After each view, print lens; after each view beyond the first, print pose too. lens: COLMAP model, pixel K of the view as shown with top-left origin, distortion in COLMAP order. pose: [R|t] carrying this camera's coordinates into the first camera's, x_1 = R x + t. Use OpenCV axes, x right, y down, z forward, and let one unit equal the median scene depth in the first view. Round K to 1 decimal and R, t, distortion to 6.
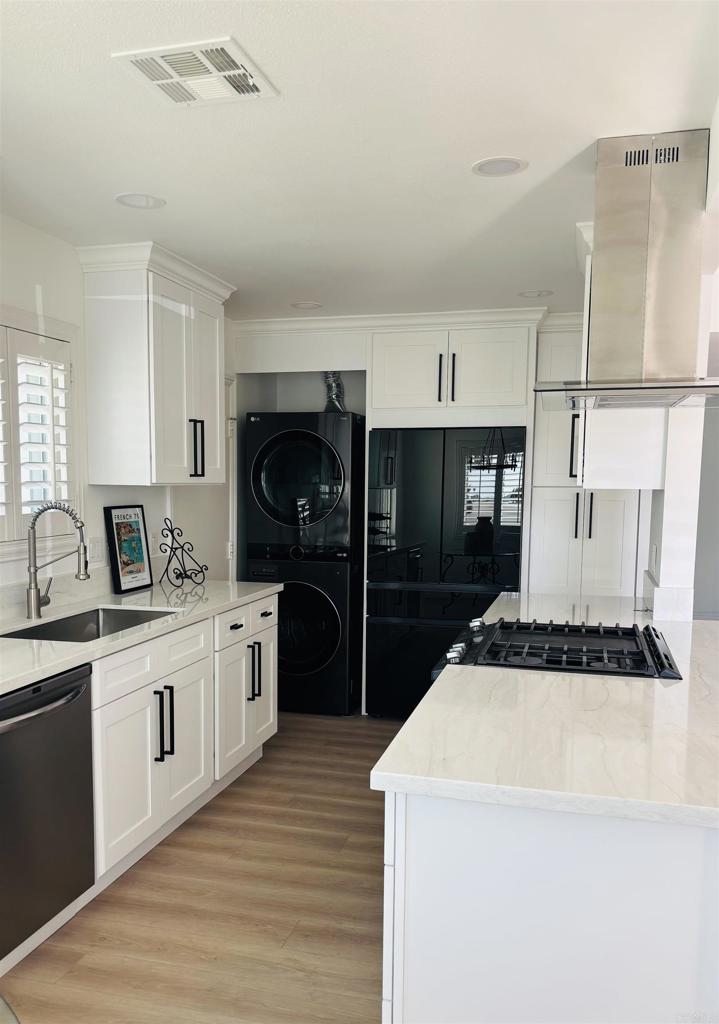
lens RADIAL K [[866.9, 0, 356.7], [0, 866.9, 587.5], [0, 0, 1]] dist [-0.003060, 0.000861]
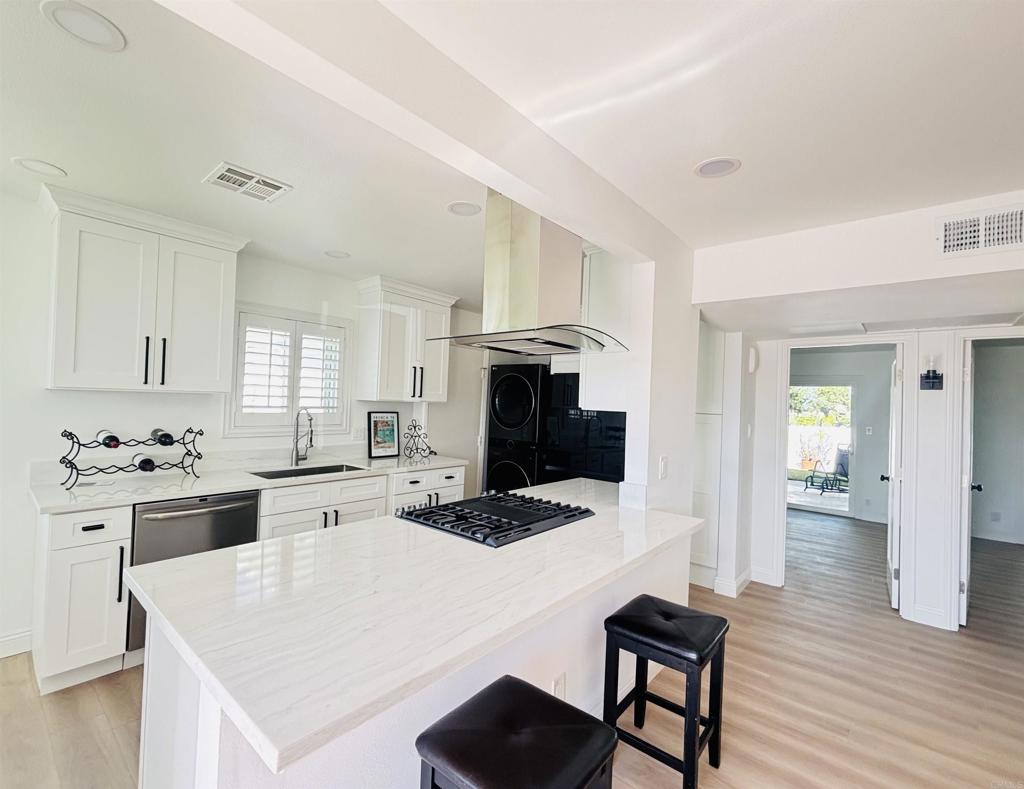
lens RADIAL K [[465.0, 0, 512.0], [0, 465.0, 394.5], [0, 0, 1]] dist [-0.000262, -0.000075]
pose [[0.906263, 0.020583, -0.422213, 0.407761], [-0.083537, 0.987836, -0.131151, -0.021908], [0.414378, 0.154128, 0.896959, 0.198492]]
